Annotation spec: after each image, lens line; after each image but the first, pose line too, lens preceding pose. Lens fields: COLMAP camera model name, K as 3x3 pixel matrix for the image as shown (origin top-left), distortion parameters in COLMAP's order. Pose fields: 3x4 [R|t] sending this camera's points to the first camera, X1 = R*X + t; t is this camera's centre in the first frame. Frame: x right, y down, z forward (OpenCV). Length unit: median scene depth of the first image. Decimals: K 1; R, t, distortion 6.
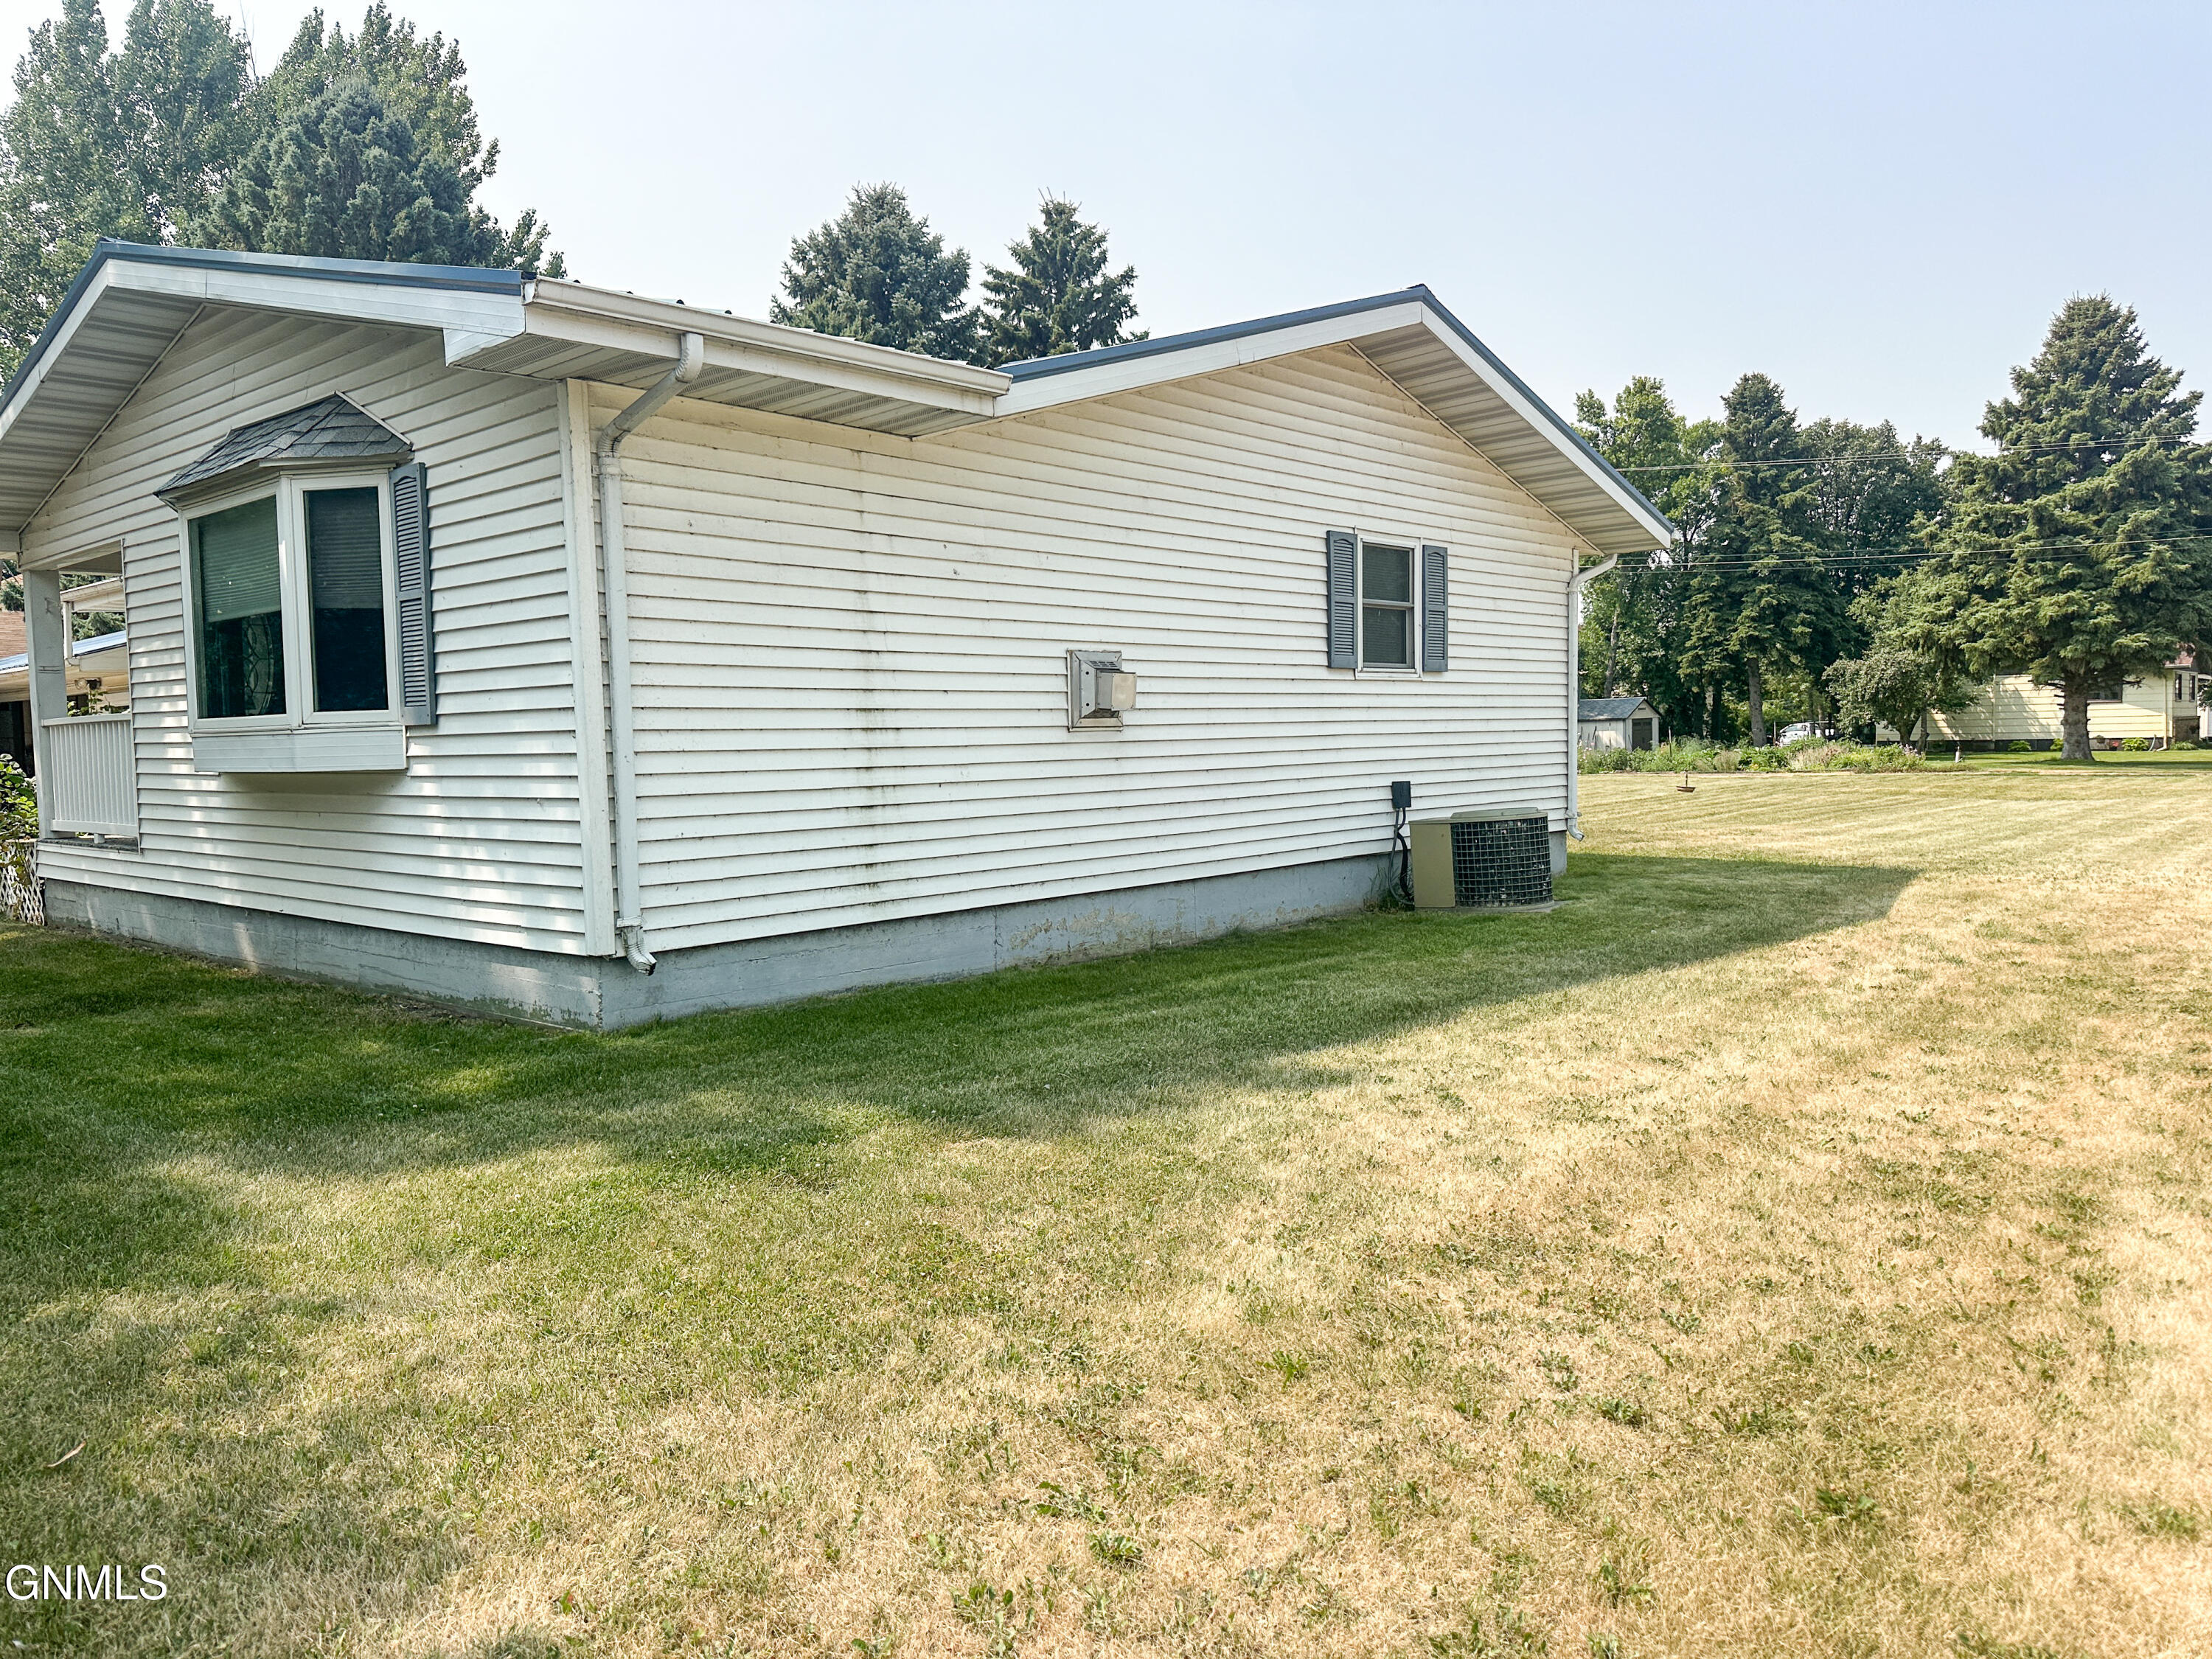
lens RADIAL K [[1583.8, 0, 1107.8], [0, 1583.8, 832.5], [0, 0, 1]] dist [0.001557, -0.000057]
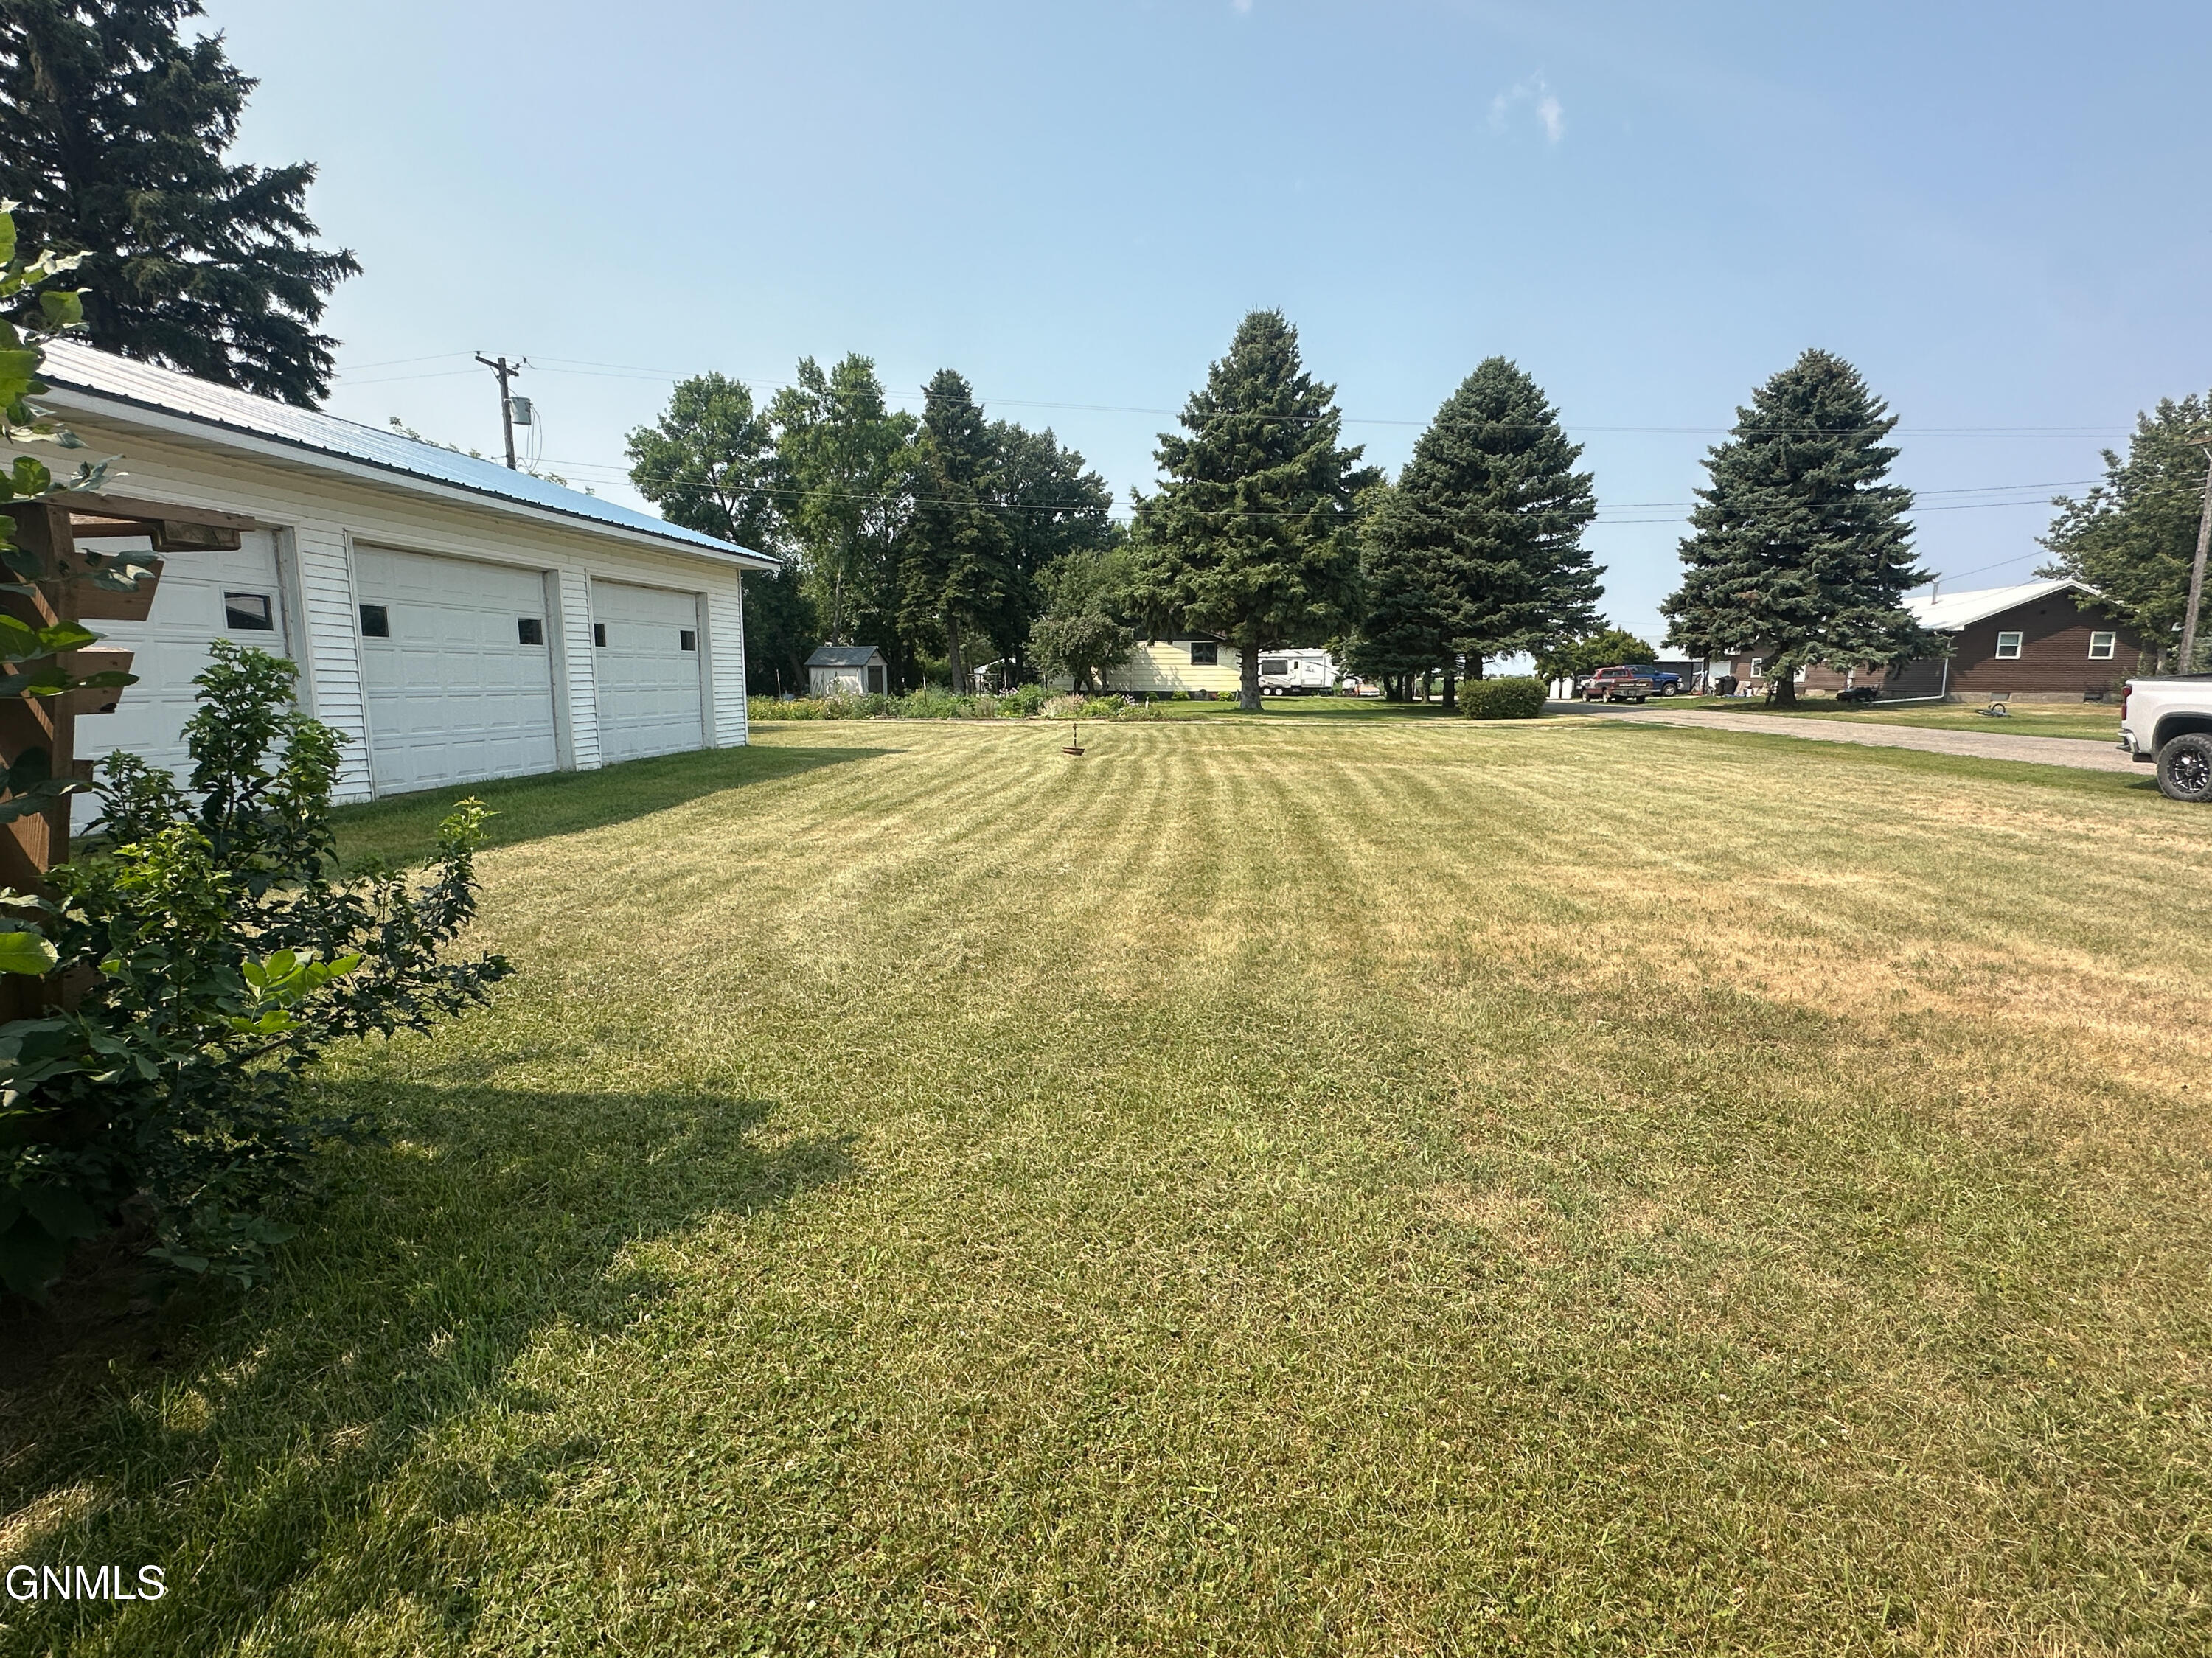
lens RADIAL K [[1025.2, 0, 1101.0], [0, 1025.2, 822.0], [0, 0, 1]] dist [-0.004785, 0.000417]
pose [[0.810963, -0.060262, 0.581987, 0.057978], [0.016511, 0.996643, 0.080190, -0.024365], [-0.584865, -0.055422, 0.809235, 0.424858]]
